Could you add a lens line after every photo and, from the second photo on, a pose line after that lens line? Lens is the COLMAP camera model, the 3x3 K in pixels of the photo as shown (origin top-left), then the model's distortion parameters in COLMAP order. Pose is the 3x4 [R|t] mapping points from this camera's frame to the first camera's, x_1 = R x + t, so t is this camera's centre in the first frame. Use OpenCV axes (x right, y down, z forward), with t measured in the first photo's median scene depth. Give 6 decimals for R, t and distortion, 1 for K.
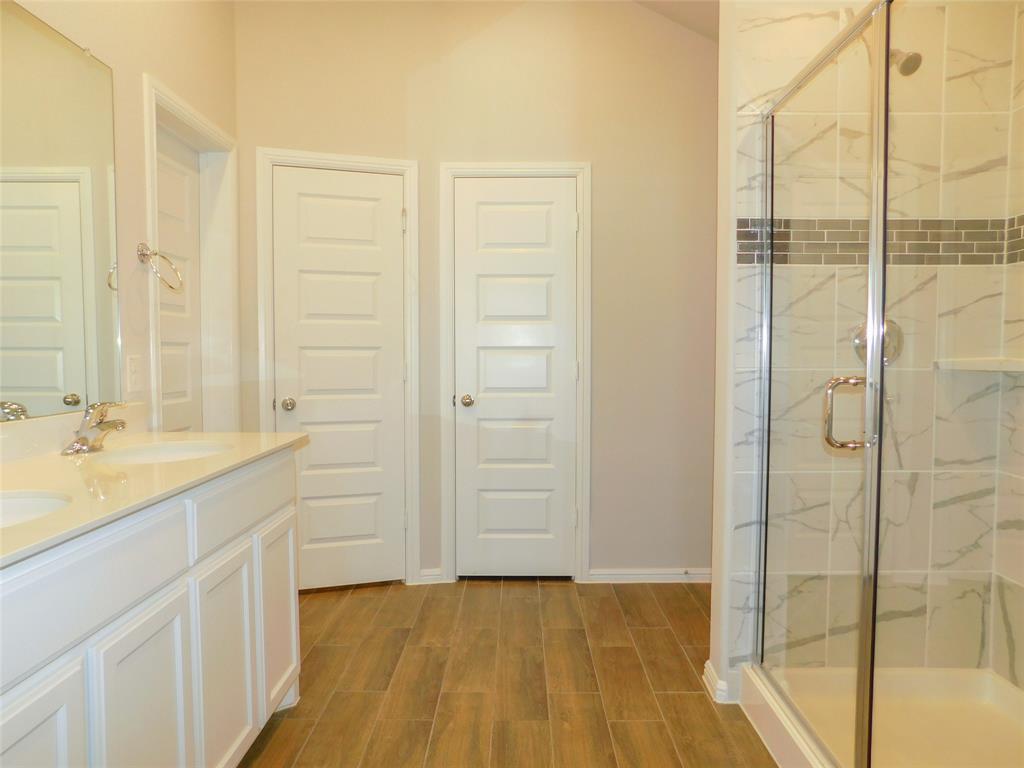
lens RADIAL K [[670.0, 0, 512.0], [0, 670.0, 384.0], [0, 0, 1]] dist [-0.067617, 0.051724]
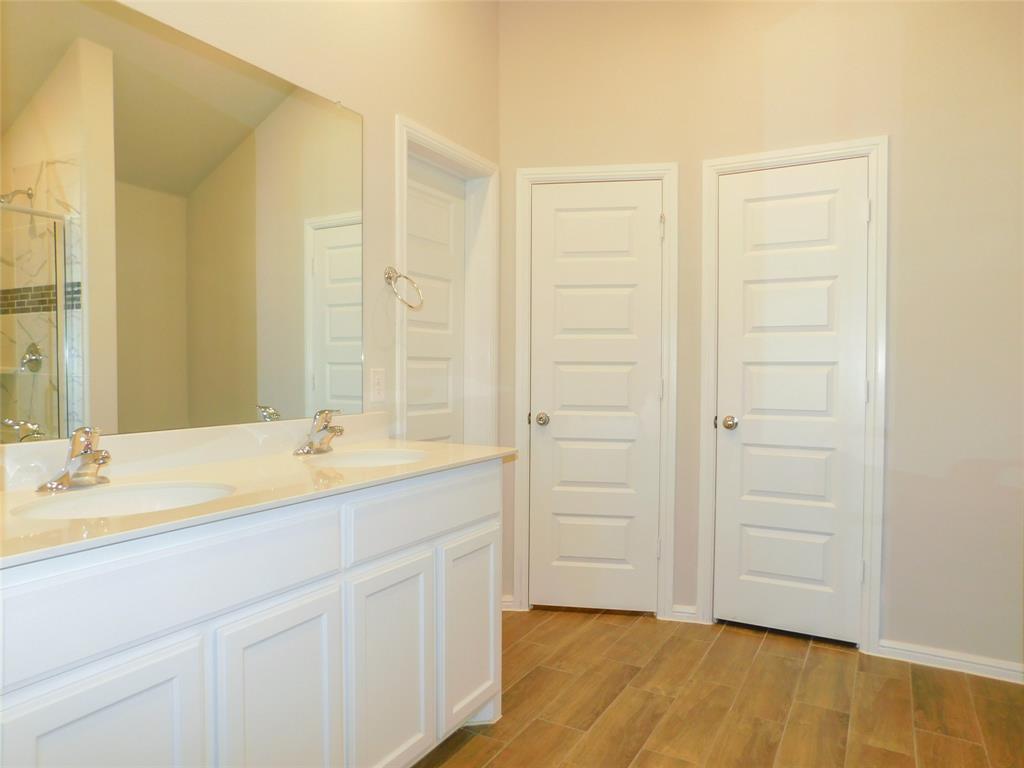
lens RADIAL K [[672.5, 0, 512.0], [0, 672.5, 384.0], [0, 0, 1]] dist [-0.077990, 0.067656]
pose [[0.875308, 0.015756, -0.483309, 0.146951], [-0.028085, 0.999438, -0.018282, -0.003066], [0.482749, 0.029576, 0.875259, 0.112559]]
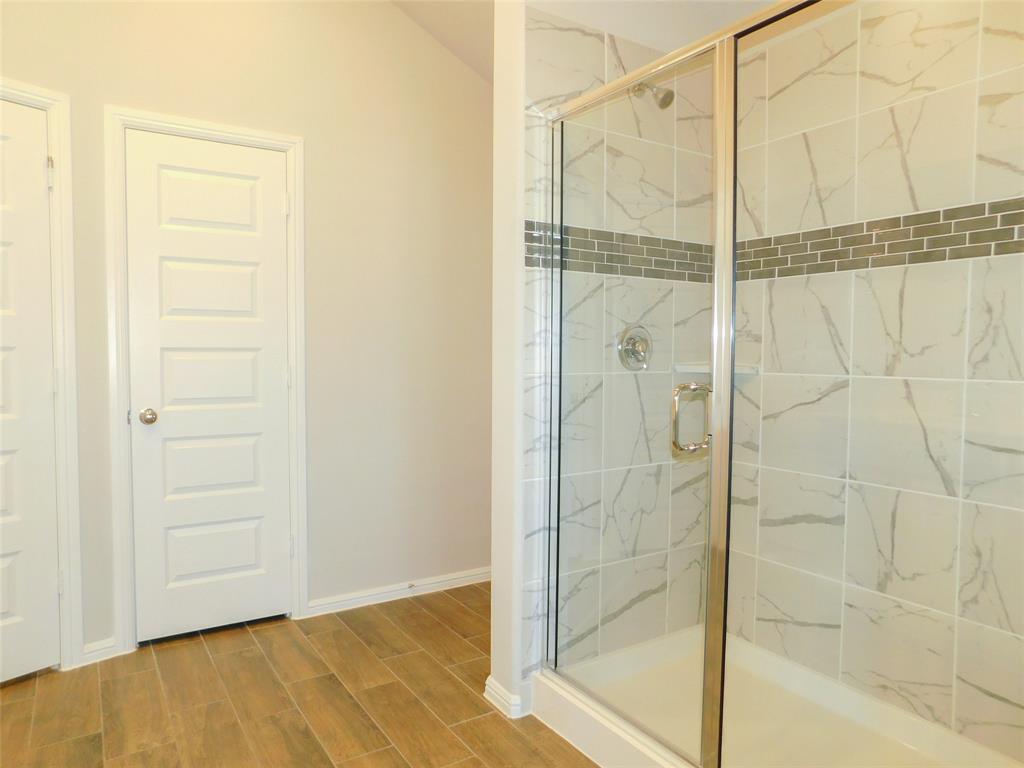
lens RADIAL K [[670.0, 0, 512.0], [0, 670.0, 384.0], [0, 0, 1]] dist [-0.067617, 0.051724]
pose [[0.832053, -0.021659, 0.554274, -0.191163], [0.020482, 0.999756, 0.008321, -0.014828], [-0.554319, 0.004429, 0.832293, 0.167010]]
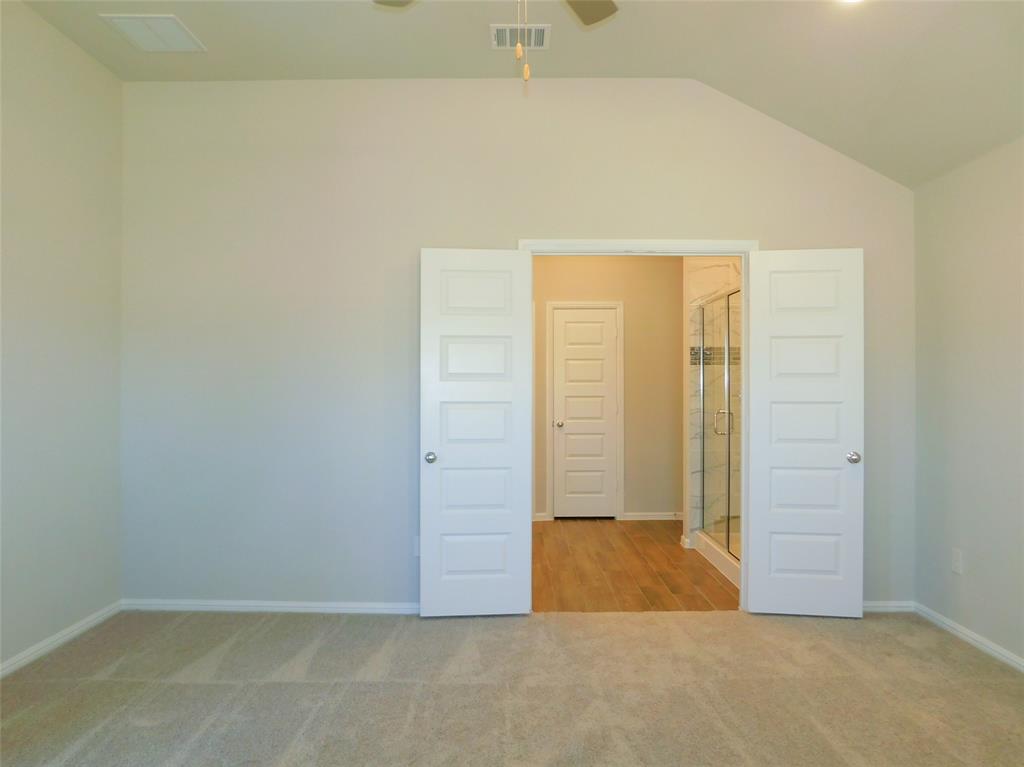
lens RADIAL K [[670.0, 0, 512.0], [0, 670.0, 383.5], [0, 0, 1]] dist [-0.067617, 0.051724]
pose [[0.999994, -0.000672, -0.003281, -0.271546], [0.000487, 0.998430, -0.056019, 0.021519], [0.003313, 0.056017, 0.998424, -1.265708]]
